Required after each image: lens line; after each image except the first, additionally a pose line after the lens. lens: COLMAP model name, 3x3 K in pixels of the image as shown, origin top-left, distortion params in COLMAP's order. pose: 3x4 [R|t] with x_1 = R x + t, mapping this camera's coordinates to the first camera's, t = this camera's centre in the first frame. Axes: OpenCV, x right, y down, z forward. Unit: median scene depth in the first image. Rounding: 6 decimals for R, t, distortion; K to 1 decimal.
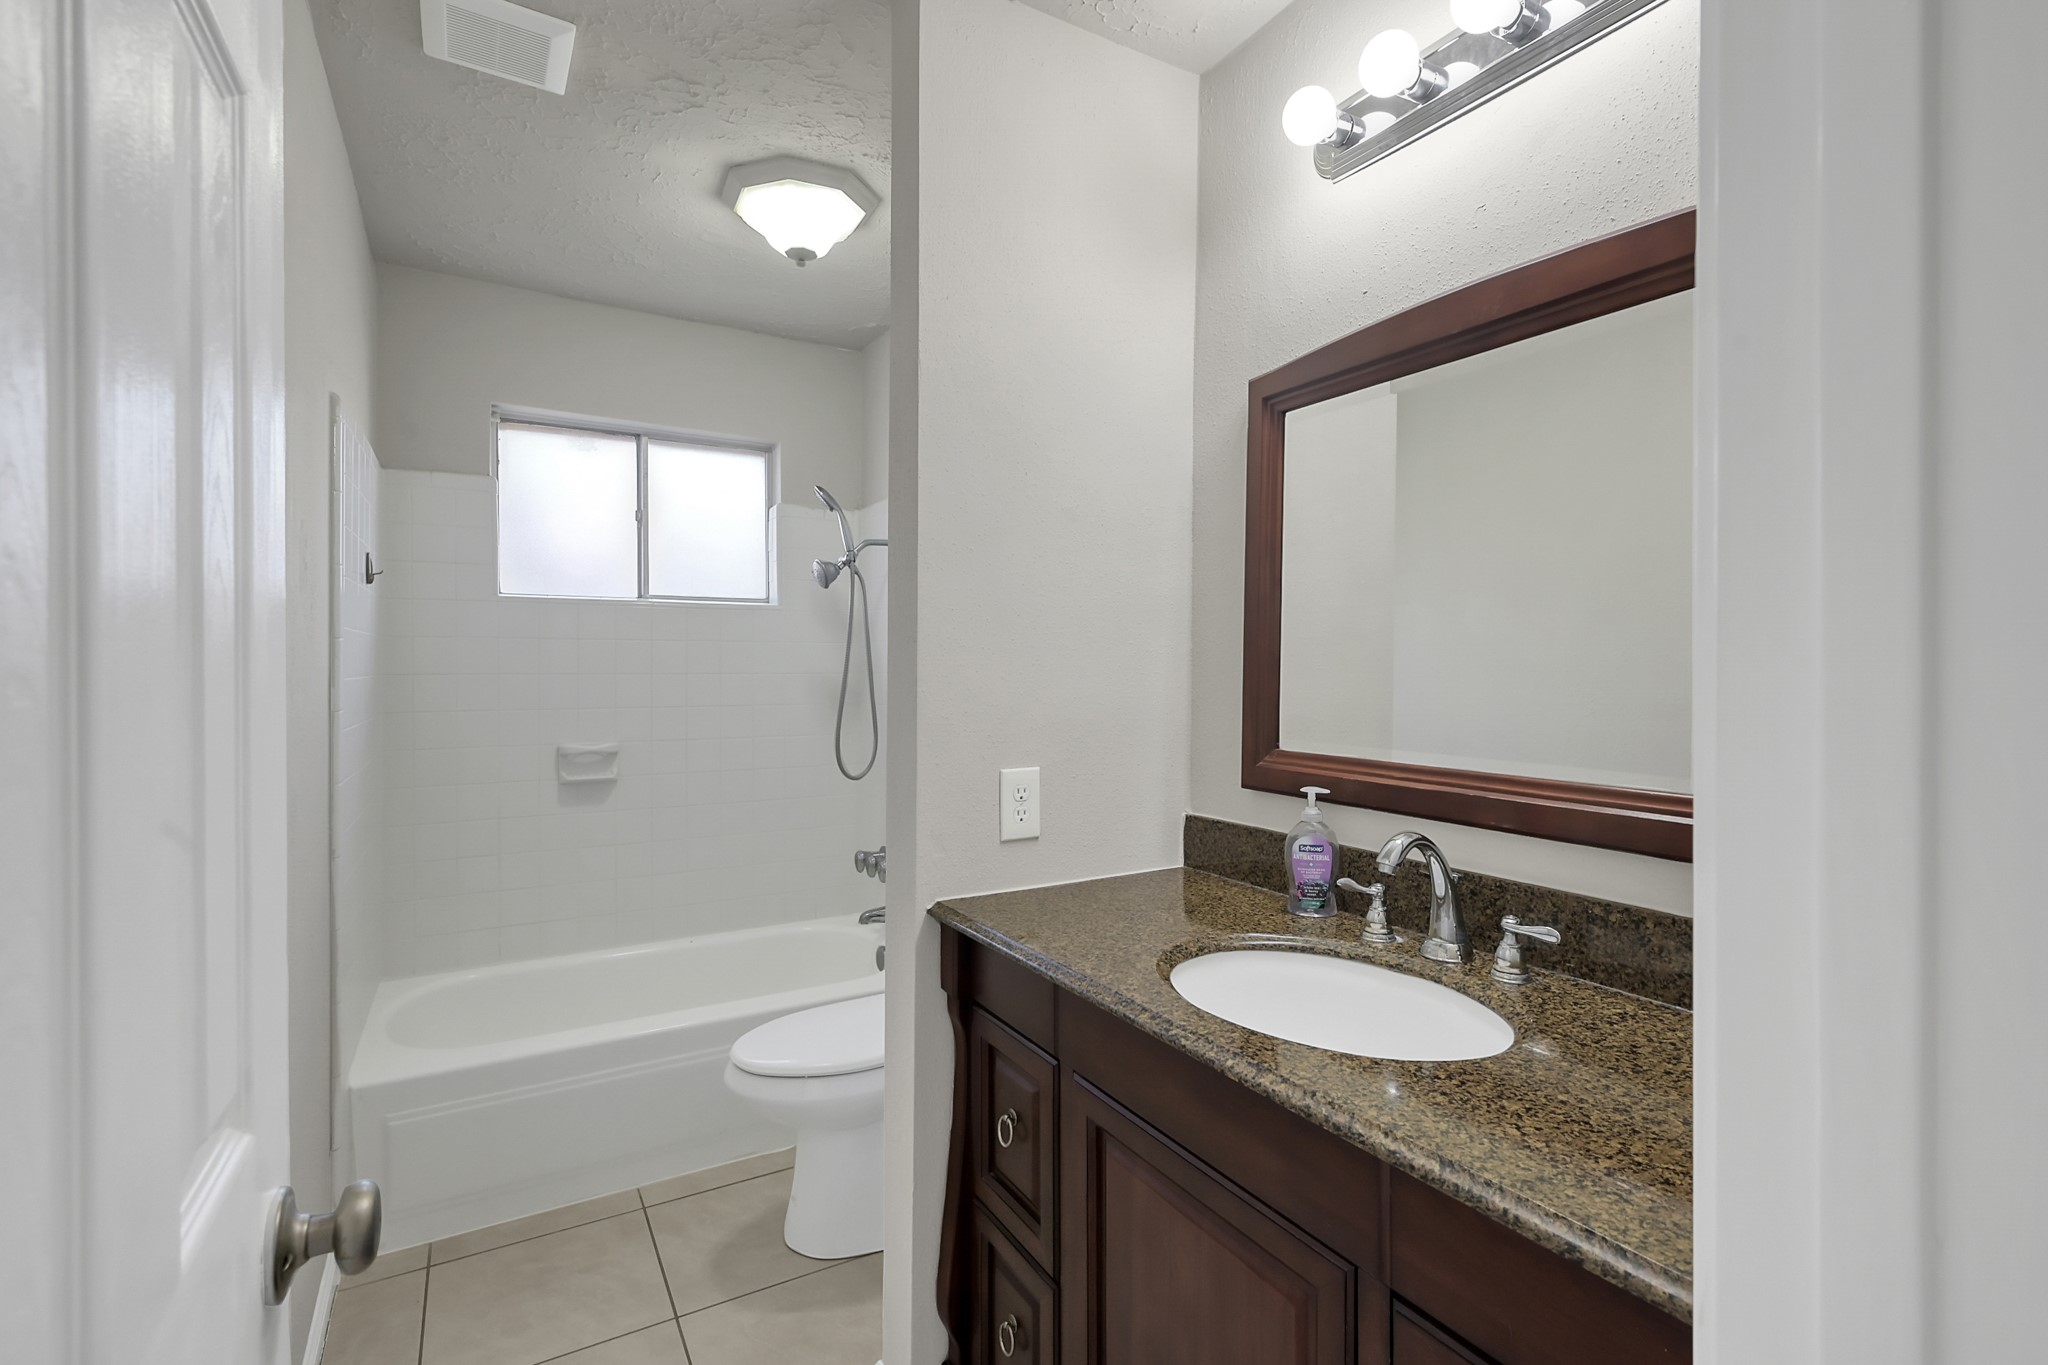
lens RADIAL K [[958.5, 0, 1037.7], [0, 958.5, 674.0], [0, 0, 1]] dist [0.019618, -0.000061]
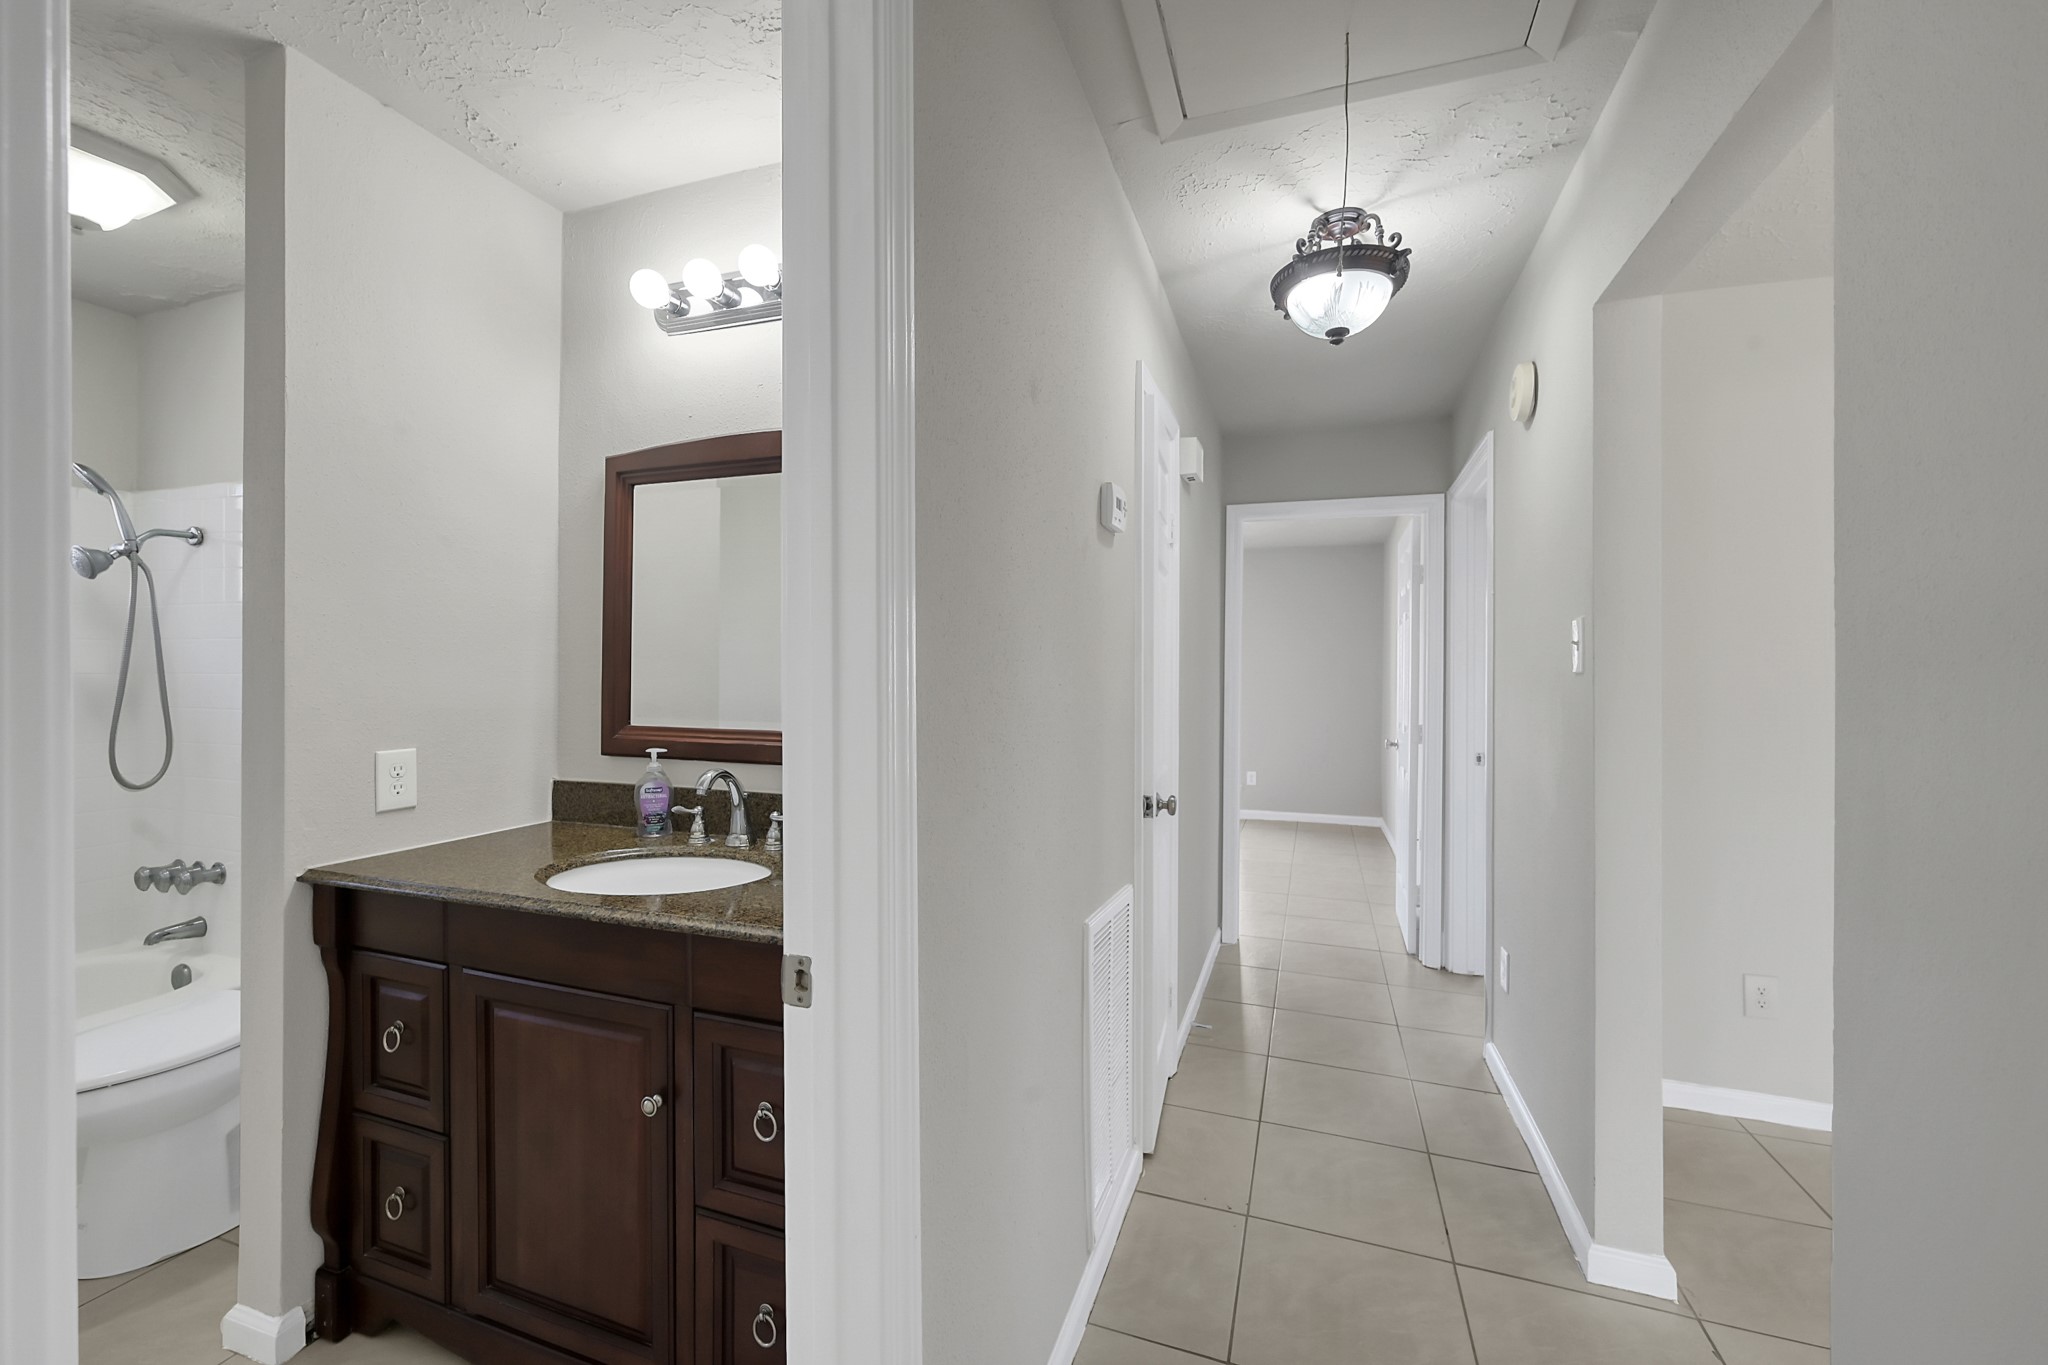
lens RADIAL K [[818.3, 0, 1036.0], [0, 818.3, 680.1], [0, 0, 1]] dist [-0.006786, 0.000157]
pose [[0.765915, -0.004724, 0.642924, -0.066144], [0.002712, 0.999988, 0.004116, 0.010436], [-0.642936, -0.001409, 0.765919, -0.316295]]
